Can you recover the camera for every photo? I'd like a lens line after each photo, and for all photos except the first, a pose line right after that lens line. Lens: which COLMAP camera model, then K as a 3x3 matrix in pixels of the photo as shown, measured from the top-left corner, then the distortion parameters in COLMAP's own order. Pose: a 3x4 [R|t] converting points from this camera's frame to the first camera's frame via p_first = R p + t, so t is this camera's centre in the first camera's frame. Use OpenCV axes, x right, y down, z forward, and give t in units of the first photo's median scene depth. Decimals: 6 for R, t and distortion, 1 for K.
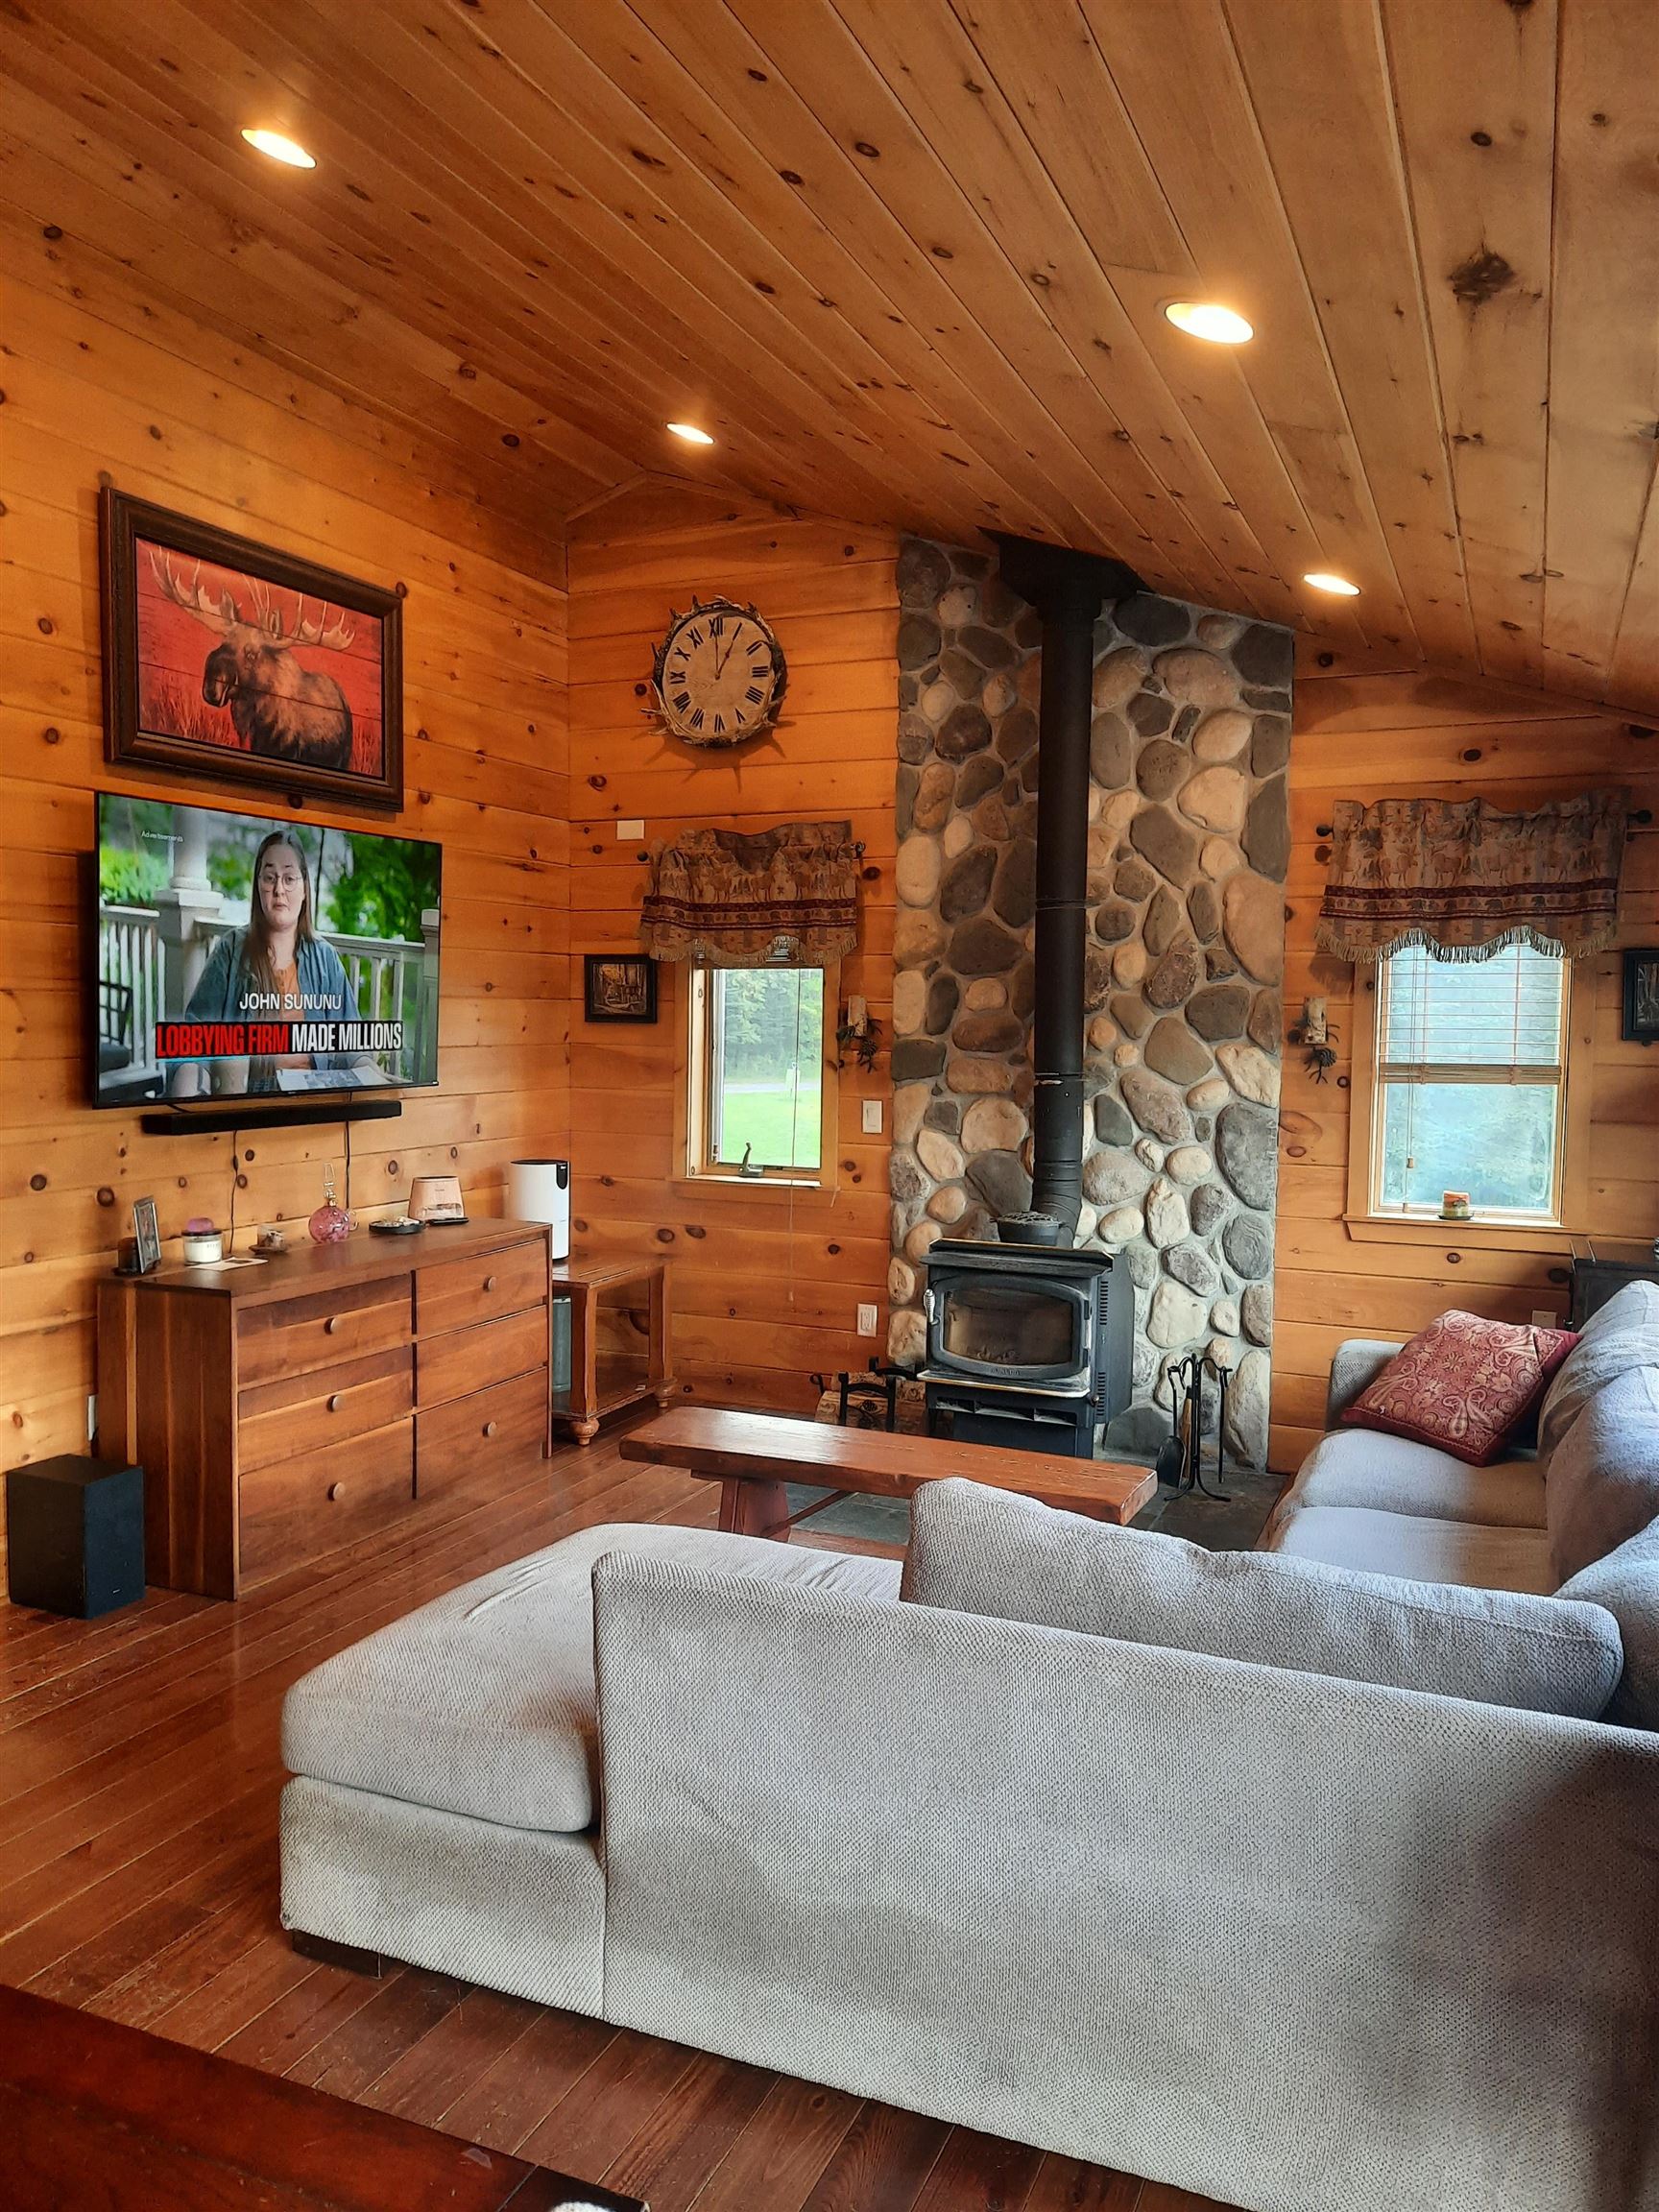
lens RADIAL K [[1611.2, 0, 814.8], [0, 1611.2, 1112.6], [0, 0, 1]] dist [0.057858, -0.052632]
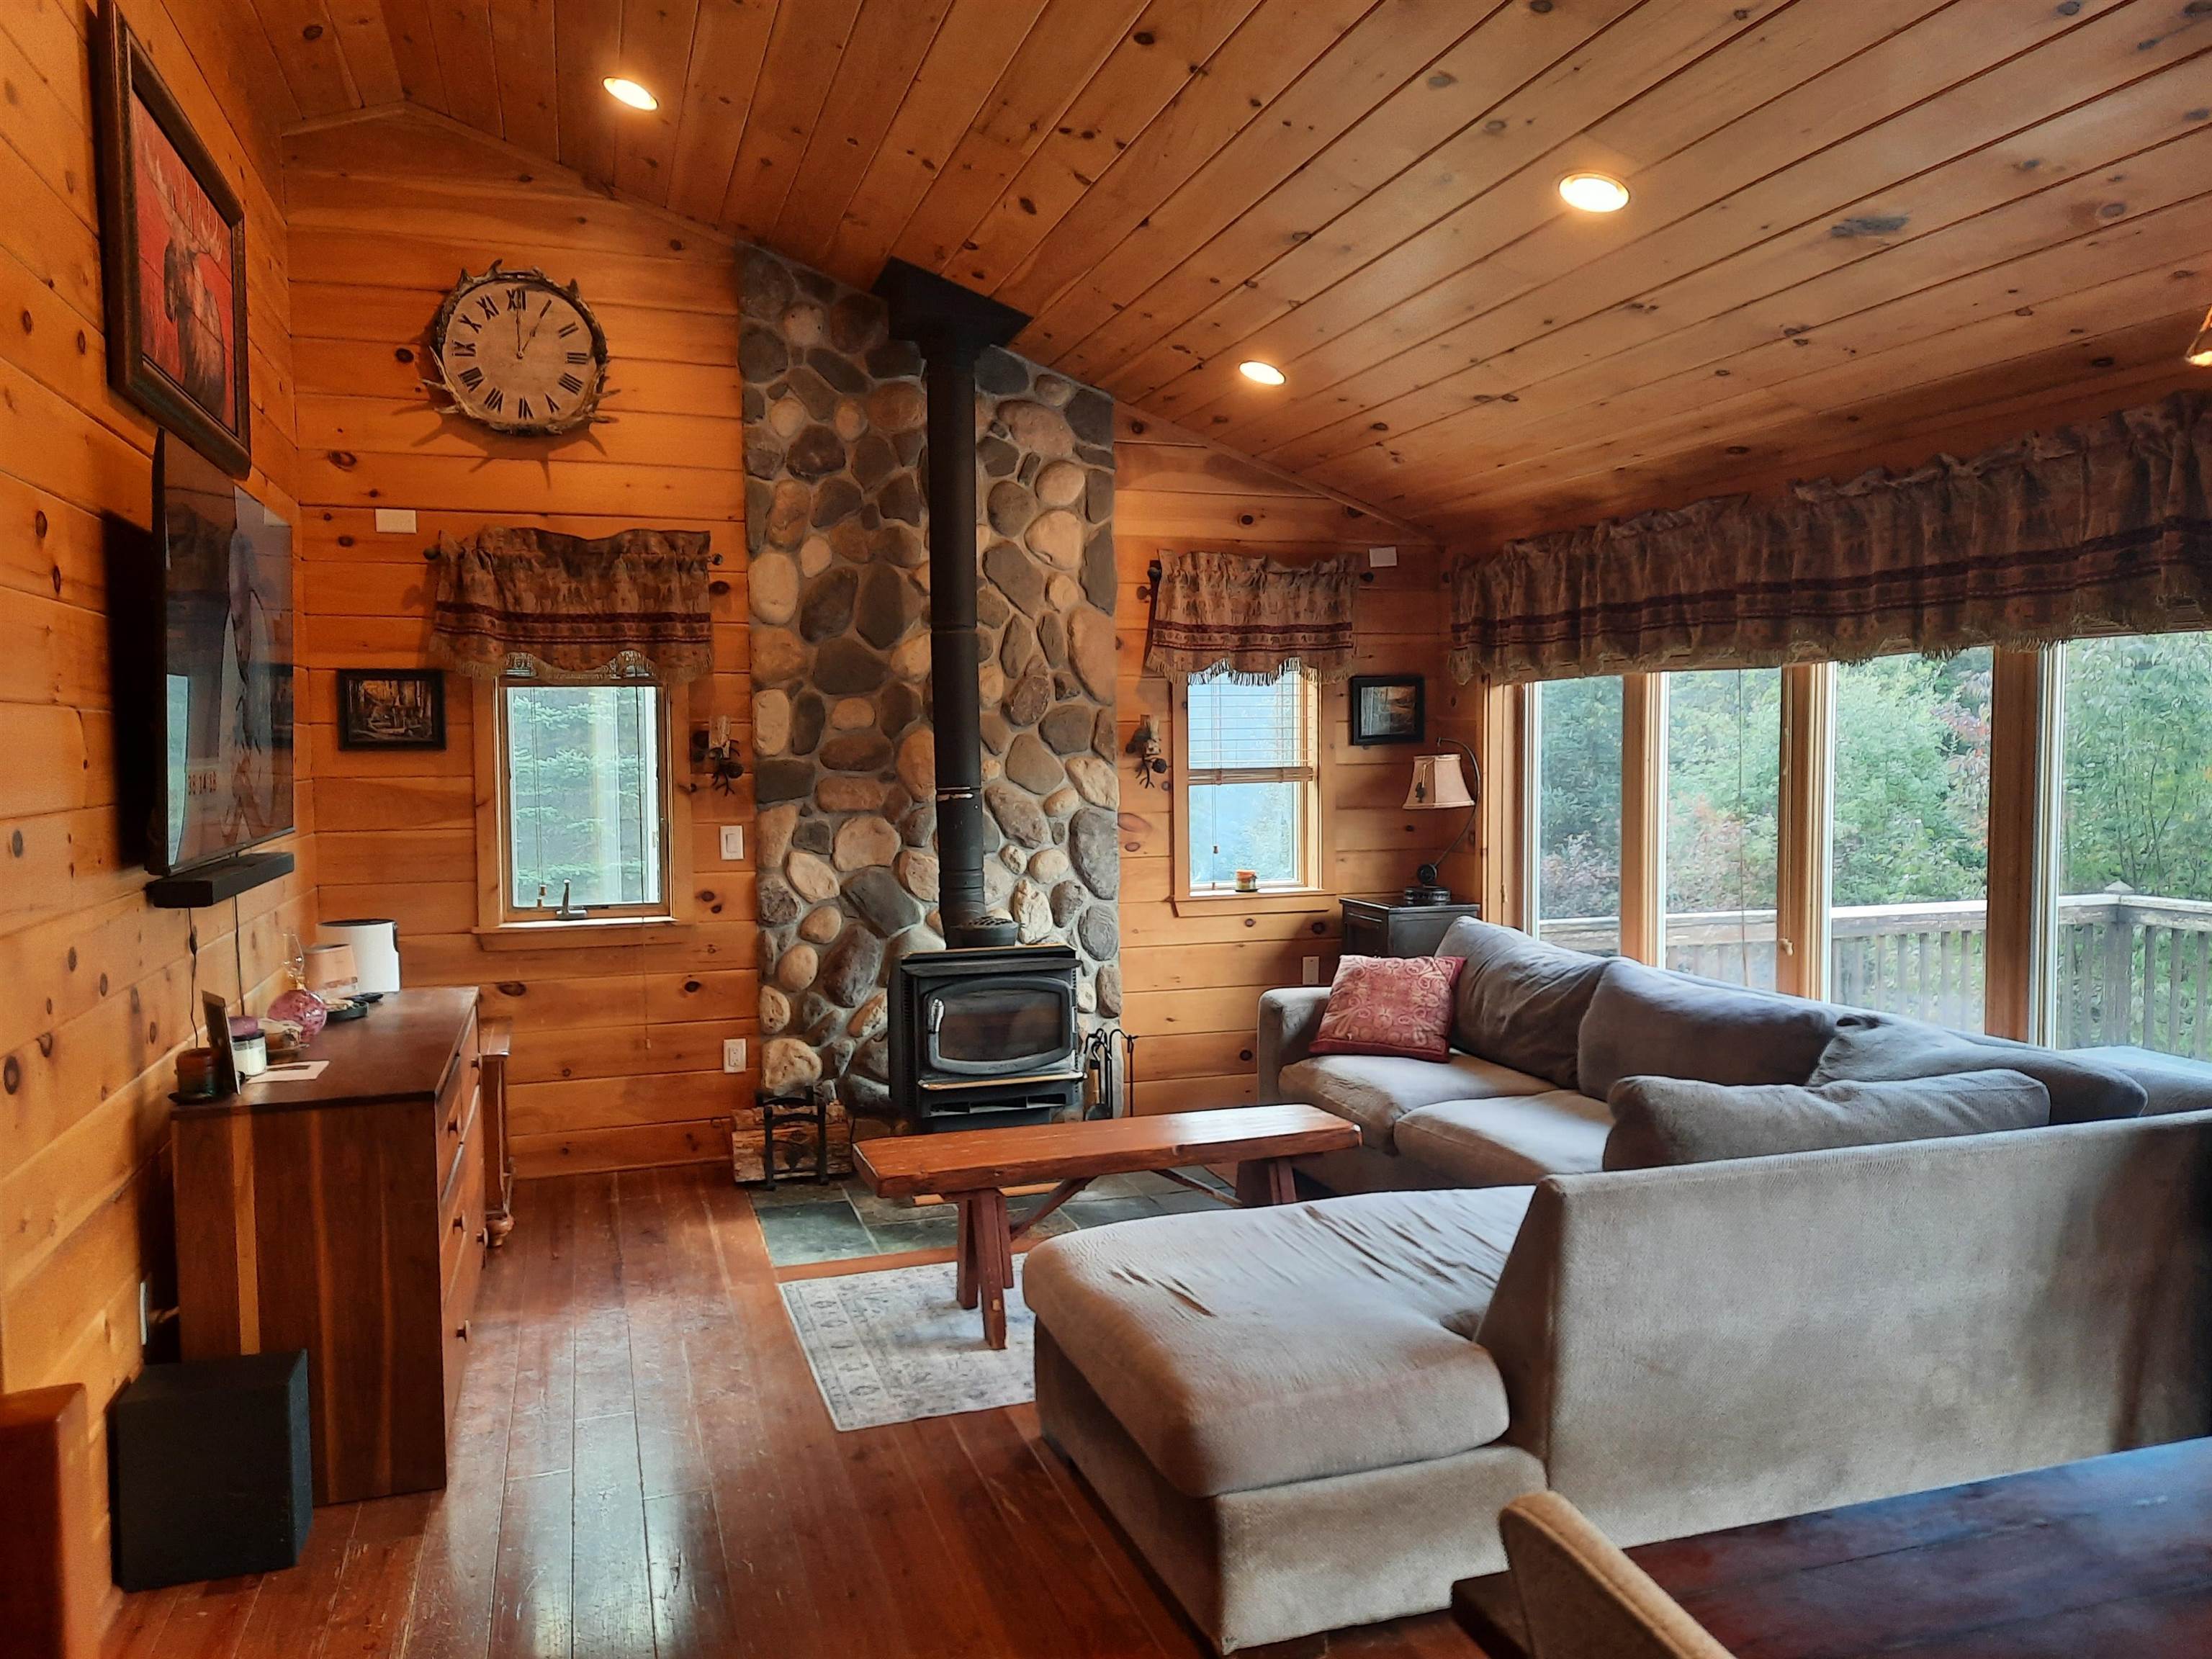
lens RADIAL K [[1611.2, 0, 1112.0], [0, 1611.2, 833.3], [0, 0, 1]] dist [0.057858, -0.052632]
pose [[0.733778, -0.055122, 0.677149, -0.463590], [0.060583, 0.998041, 0.015593, -0.004420], [-0.676682, 0.029582, 0.735680, 0.144722]]
